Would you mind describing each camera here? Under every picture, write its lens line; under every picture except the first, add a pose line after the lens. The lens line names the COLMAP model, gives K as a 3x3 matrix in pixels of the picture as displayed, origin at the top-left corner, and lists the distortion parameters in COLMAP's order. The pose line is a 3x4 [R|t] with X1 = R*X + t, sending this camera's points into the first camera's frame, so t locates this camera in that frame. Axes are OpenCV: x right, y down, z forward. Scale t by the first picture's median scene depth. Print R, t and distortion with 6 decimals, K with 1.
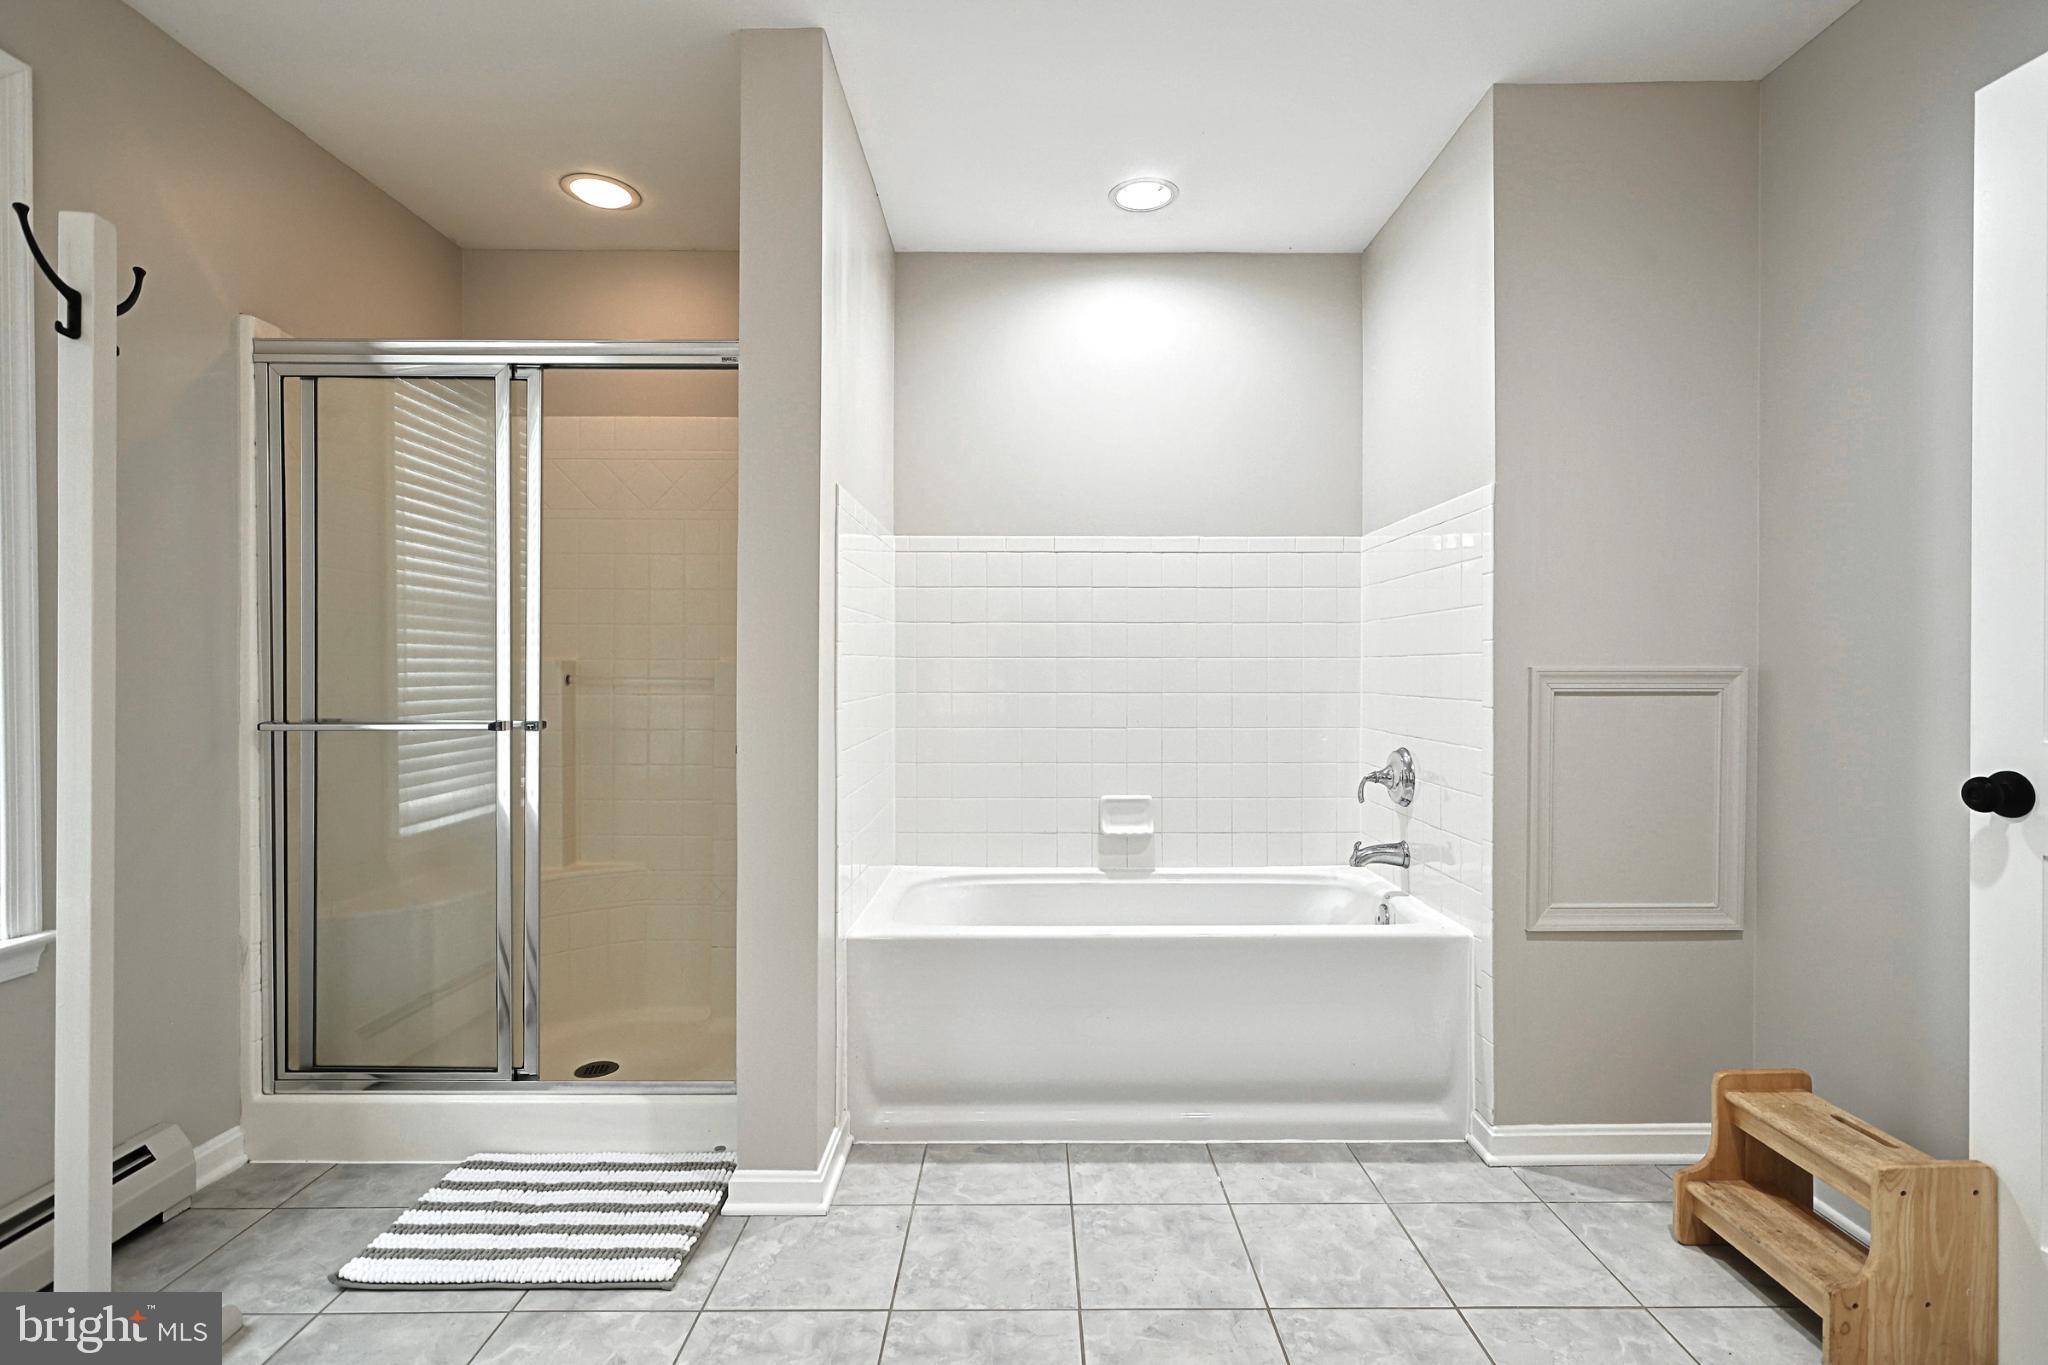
lens RADIAL K [[971.3, 0, 1025.6], [0, 971.3, 672.8], [0, 0, 1]] dist [-0.003126, 0.001292]
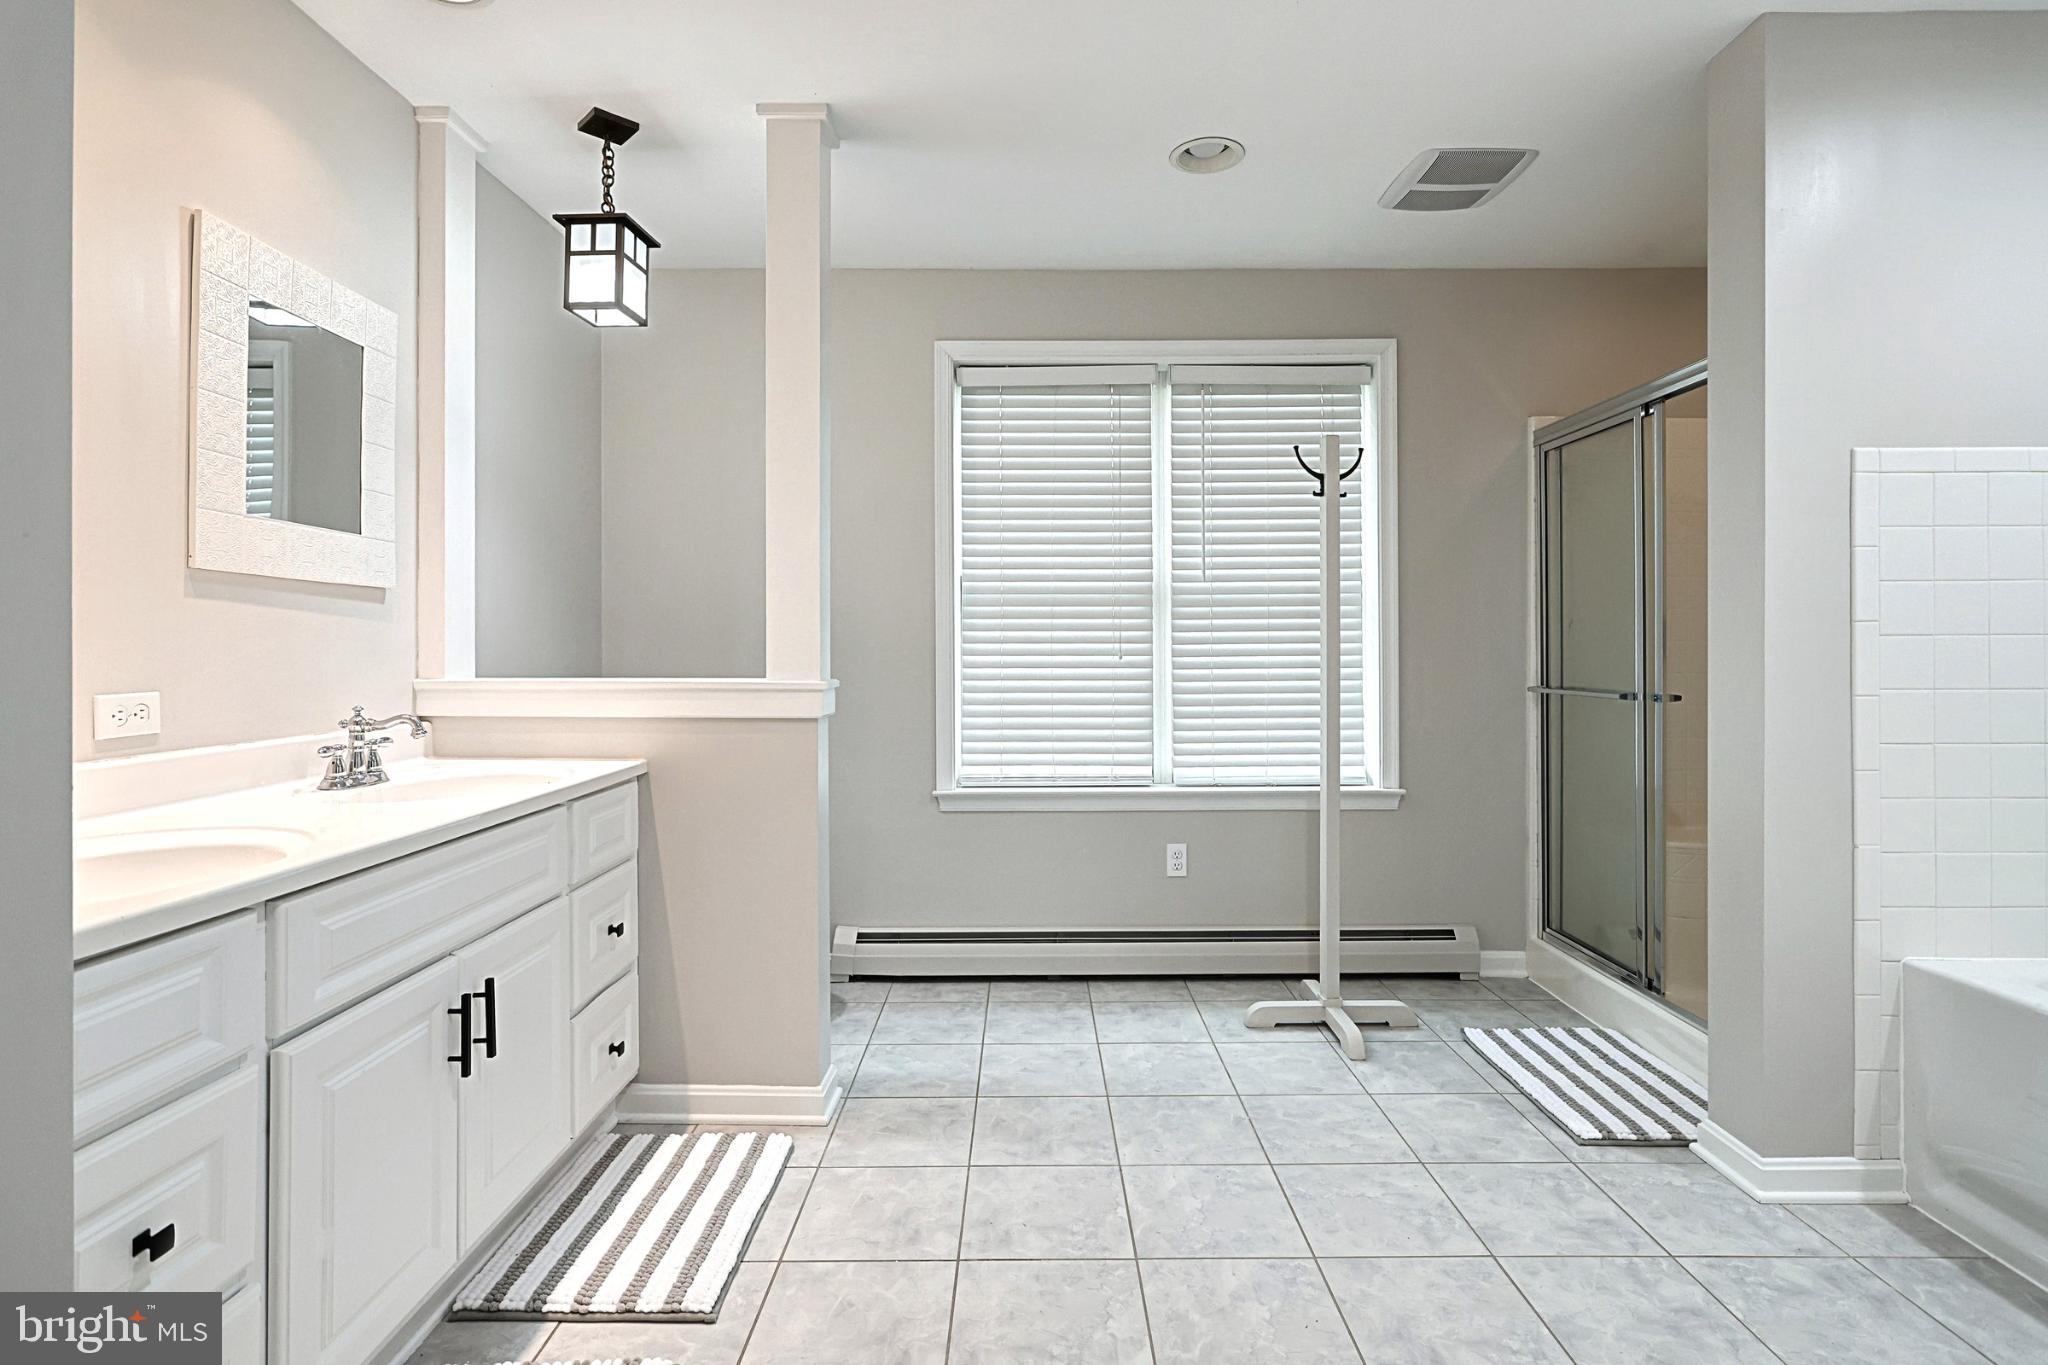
lens RADIAL K [[971.3, 0, 1019.5], [0, 971.3, 640.5], [0, 0, 1]] dist [-0.003126, 0.001292]
pose [[-0.016952, -0.008238, -0.999822, 0.779355], [-0.006950, 0.999943, -0.008121, -0.002069], [0.999832, 0.006811, -0.017008, 0.249662]]
